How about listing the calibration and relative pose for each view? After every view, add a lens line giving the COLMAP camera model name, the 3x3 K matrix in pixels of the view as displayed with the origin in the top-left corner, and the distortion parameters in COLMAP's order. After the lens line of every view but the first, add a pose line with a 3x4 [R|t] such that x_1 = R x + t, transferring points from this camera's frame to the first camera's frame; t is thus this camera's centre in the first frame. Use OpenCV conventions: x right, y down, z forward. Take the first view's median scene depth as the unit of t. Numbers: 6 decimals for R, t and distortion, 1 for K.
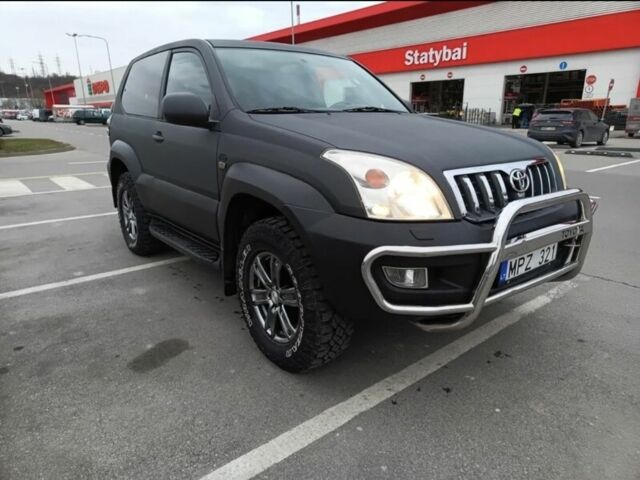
lens RADIAL K [[431.2, 0, 320.3], [0, 431.2, 243.4], [0, 0, 1]] dist [0.013798, -0.000152]
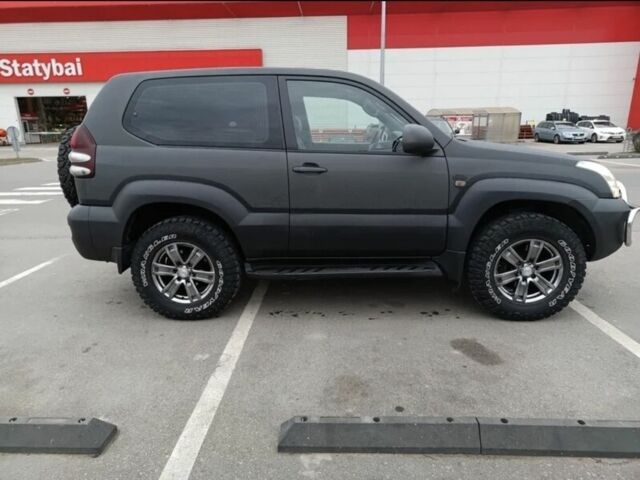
lens RADIAL K [[431.2, 0, 319.5], [0, 431.2, 238.5], [0, 0, 1]] dist [0.013798, -0.000152]
pose [[0.657422, -0.195212, 0.727797, -0.079868], [0.229871, 0.971776, 0.053009, -0.010605], [-0.717604, 0.132450, 0.683741, 0.026880]]
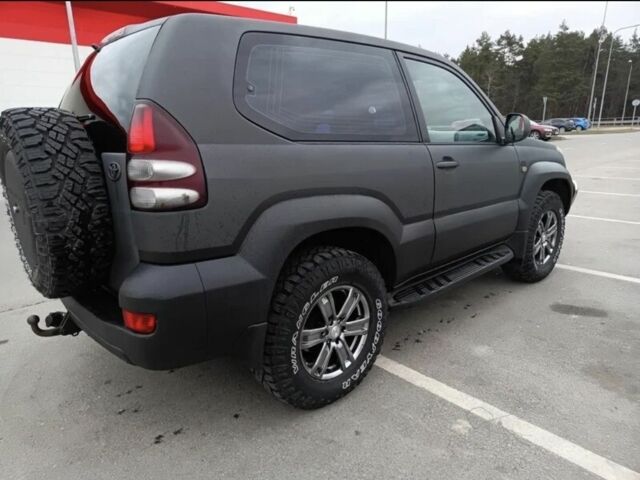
lens RADIAL K [[431.2, 0, 318.0], [0, 431.2, 236.5], [0, 0, 1]] dist [0.013798, -0.000152]
pose [[-0.055054, -0.242197, 0.968664, -0.087490], [0.306567, 0.919176, 0.247248, -0.029284], [-0.950256, 0.310572, 0.023646, 0.093086]]
